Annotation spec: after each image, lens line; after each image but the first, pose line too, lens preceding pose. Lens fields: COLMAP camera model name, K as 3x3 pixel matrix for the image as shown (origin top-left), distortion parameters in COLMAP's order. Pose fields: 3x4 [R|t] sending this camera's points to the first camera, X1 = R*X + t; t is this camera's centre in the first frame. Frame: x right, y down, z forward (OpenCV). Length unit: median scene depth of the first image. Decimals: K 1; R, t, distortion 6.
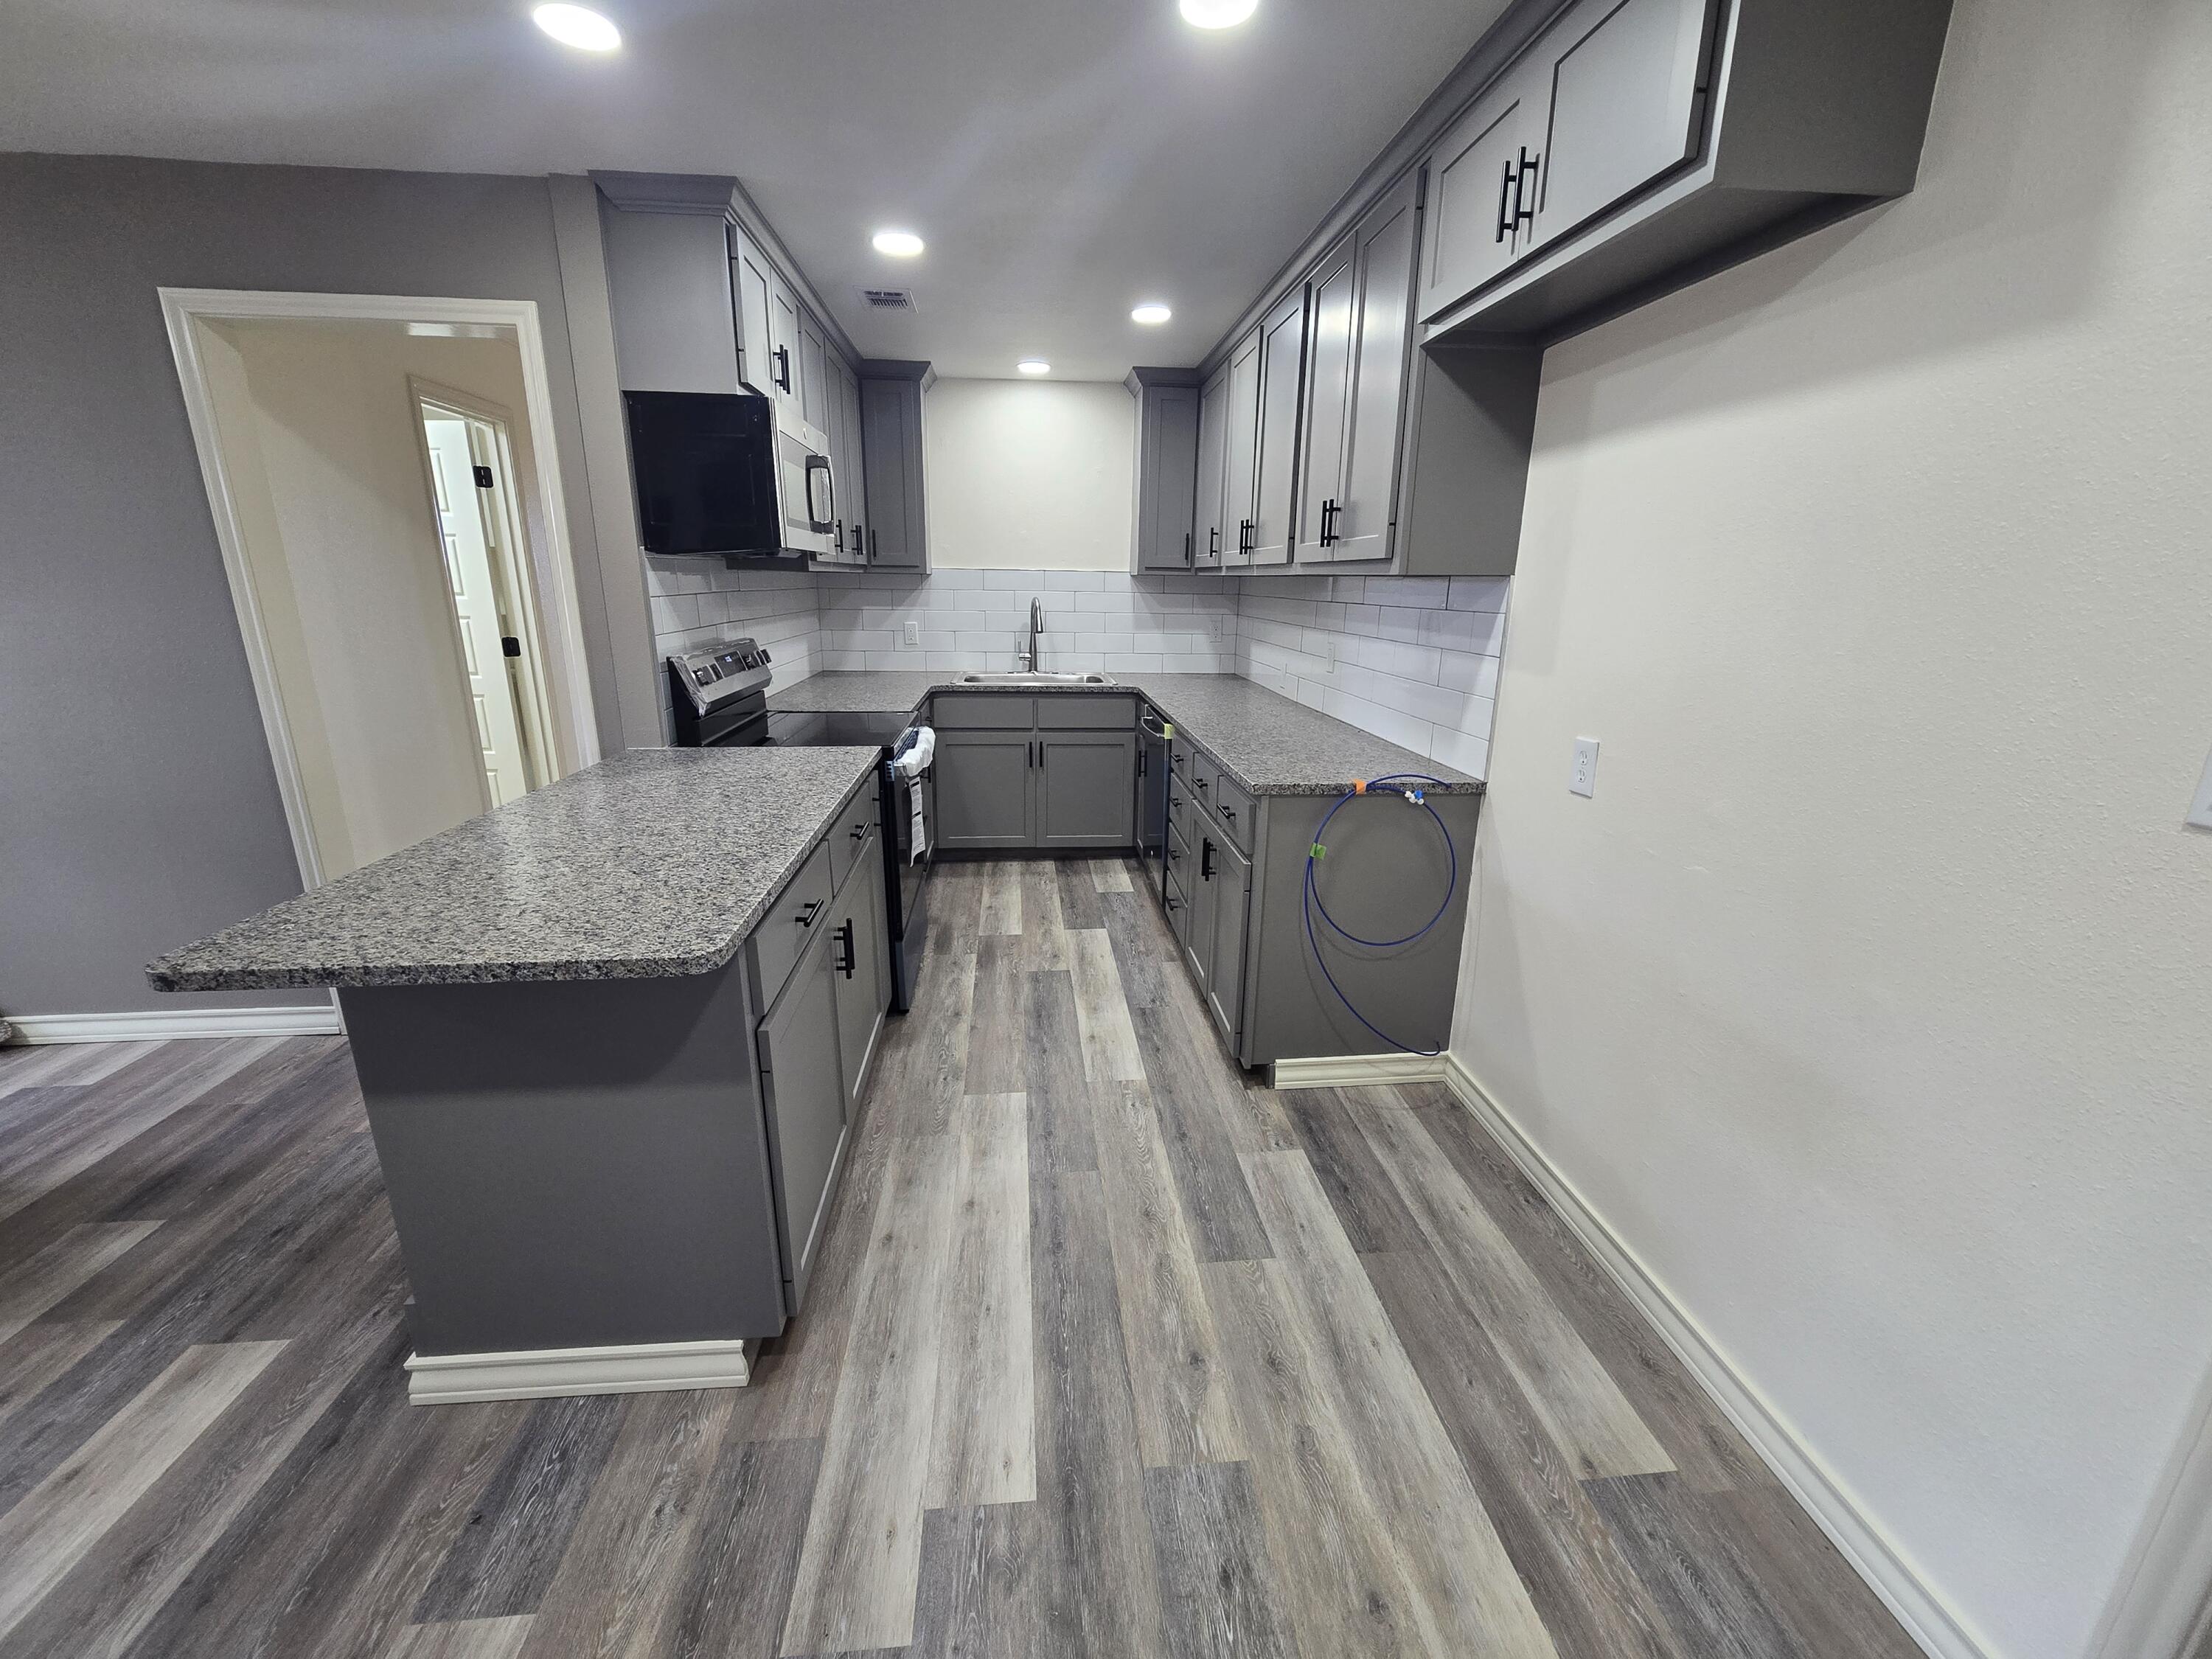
lens RADIAL K [[895.1, 0, 1106.0], [0, 895.1, 829.5], [0, 0, 1]] dist [-0.018174, 0.005510]
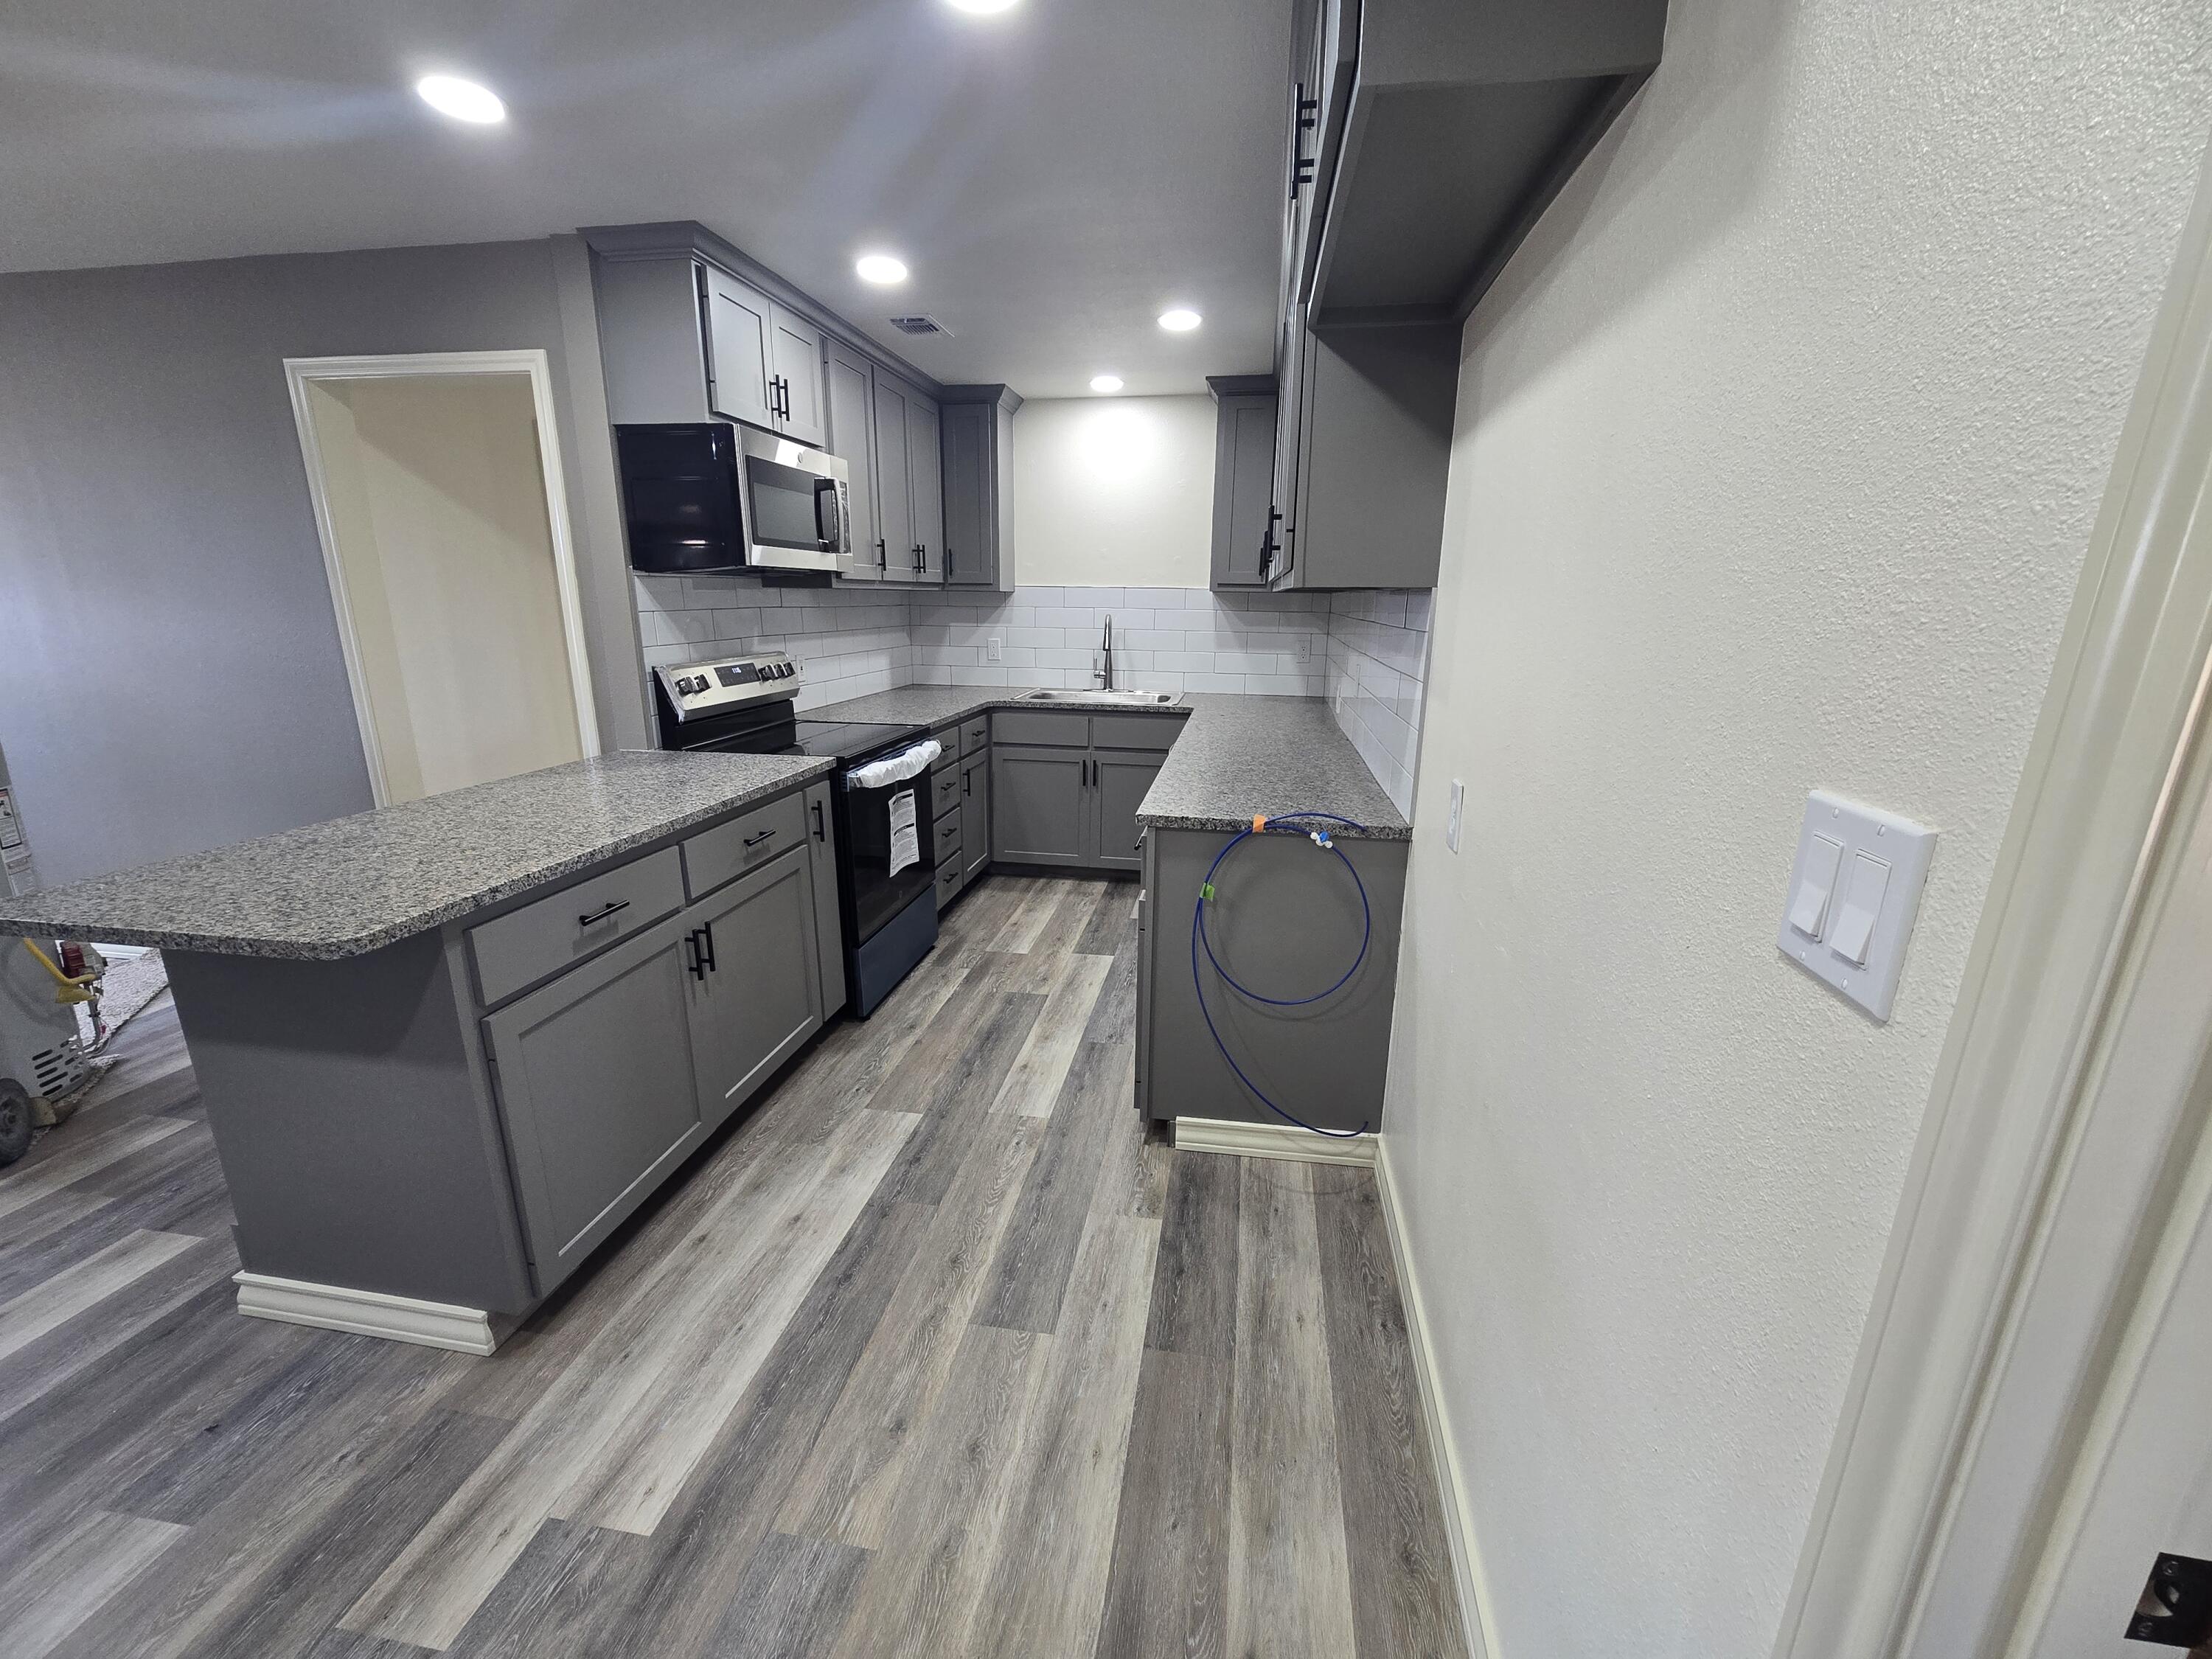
lens RADIAL K [[895.1, 0, 1106.0], [0, 895.1, 829.5], [0, 0, 1]] dist [-0.018174, 0.005510]
pose [[0.968751, 0.060983, -0.240423, 0.359876], [-0.065814, 0.997758, -0.012109, -0.022049], [0.239146, 0.027553, 0.970593, 0.097020]]
